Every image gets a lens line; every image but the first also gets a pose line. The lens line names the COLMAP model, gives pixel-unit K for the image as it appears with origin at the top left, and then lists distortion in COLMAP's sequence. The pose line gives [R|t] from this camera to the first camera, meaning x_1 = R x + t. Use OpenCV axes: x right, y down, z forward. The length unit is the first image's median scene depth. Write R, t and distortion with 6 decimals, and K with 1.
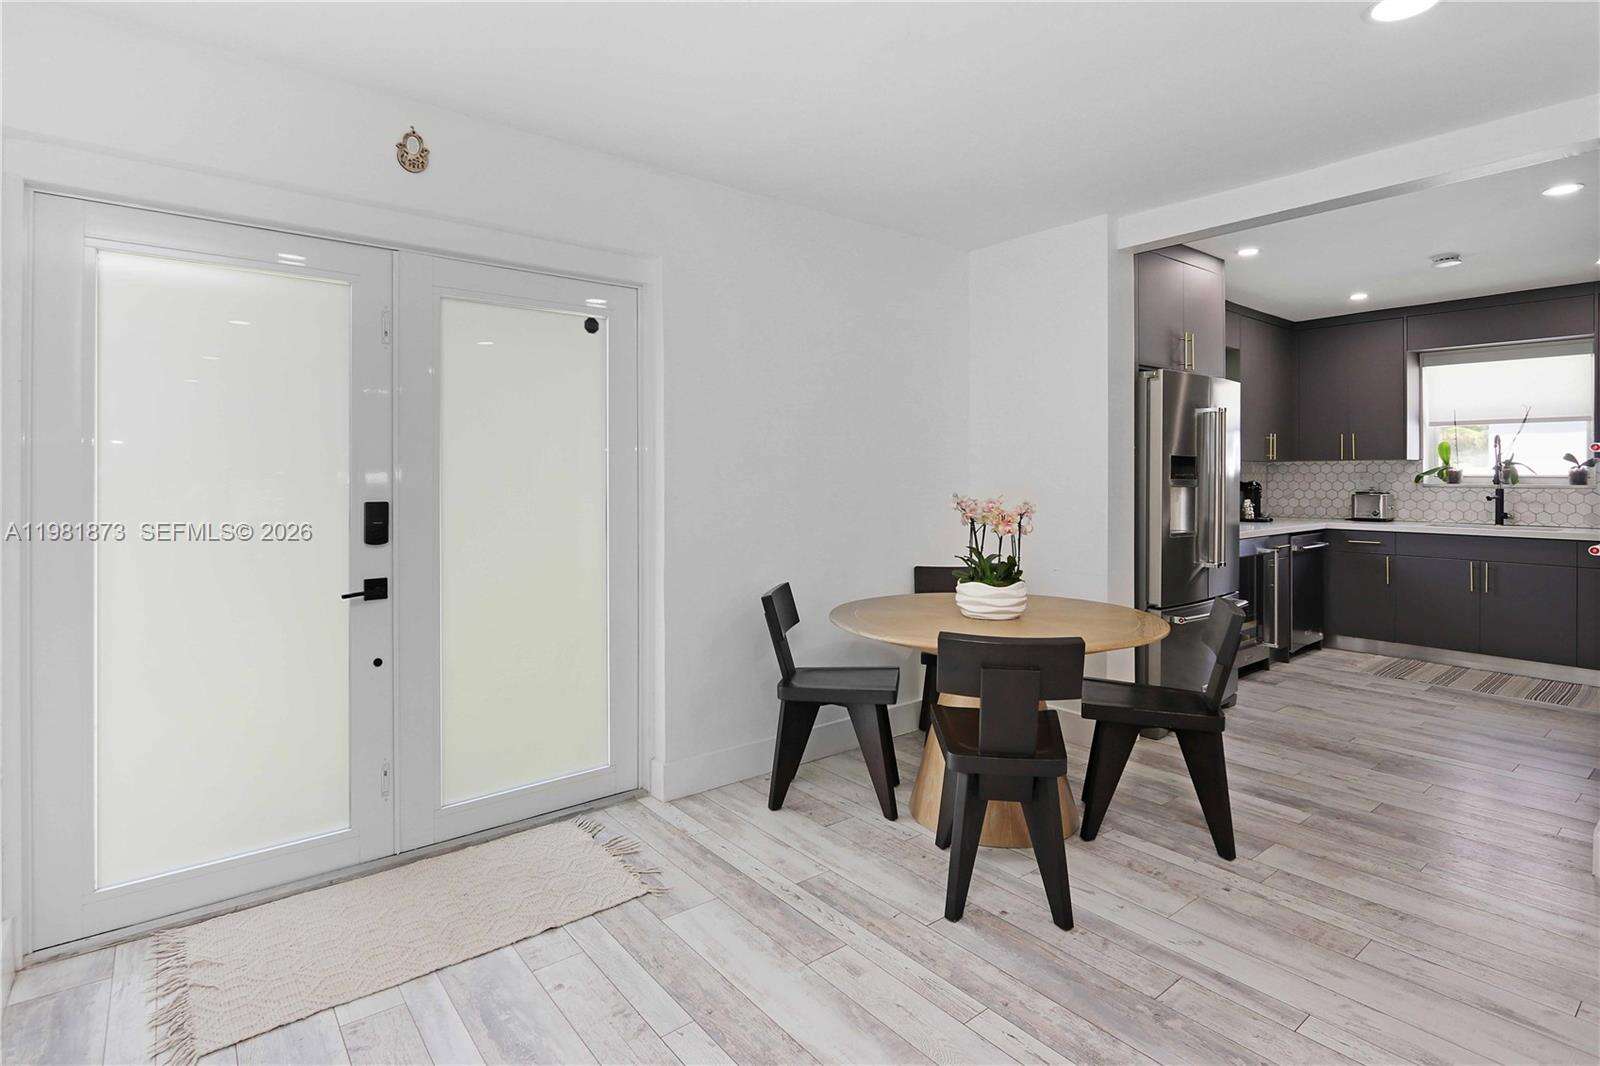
lens RADIAL K [[814.6, 0, 805.6], [0, 814.6, 474.5], [0, 0, 1]] dist [-0.014688, 0.002045]
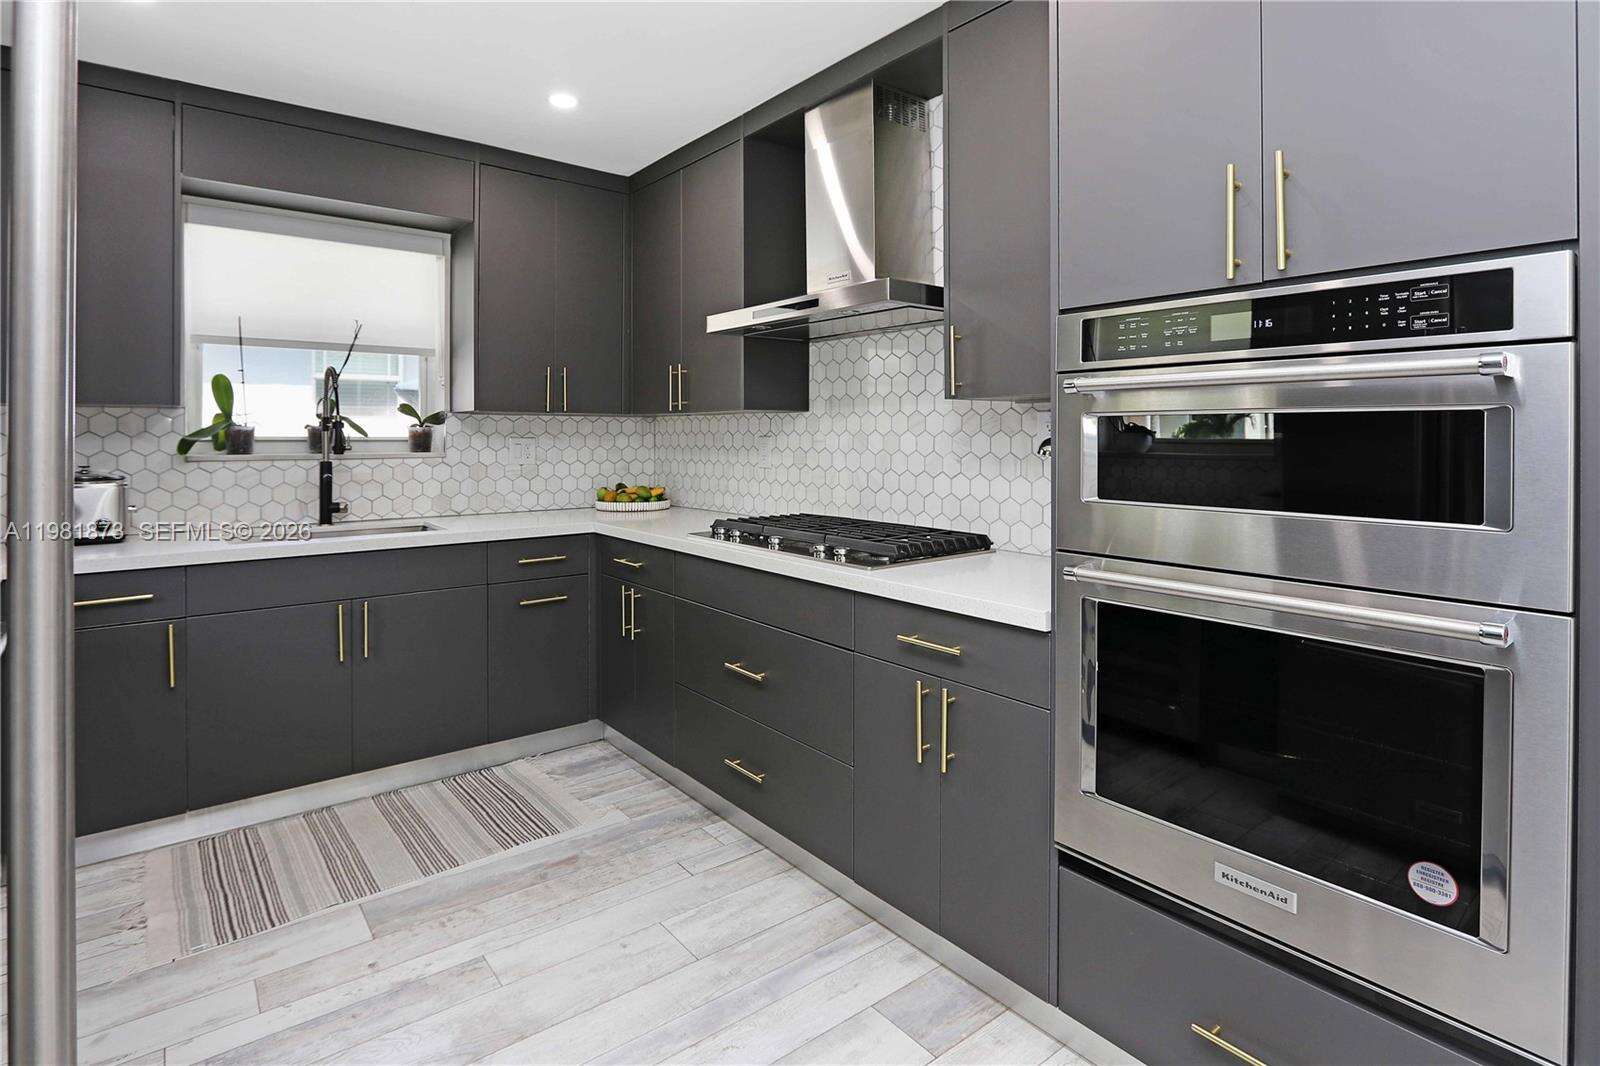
lens RADIAL K [[814.6, 0, 779.9], [0, 814.6, 429.9], [0, 0, 1]] dist [-0.014688, 0.002045]
pose [[0.031121, 0.001664, 0.999514, 0.284404], [0.001039, 0.999998, -0.001697, -0.003324], [-0.999515, 0.001091, 0.031120, 0.641064]]
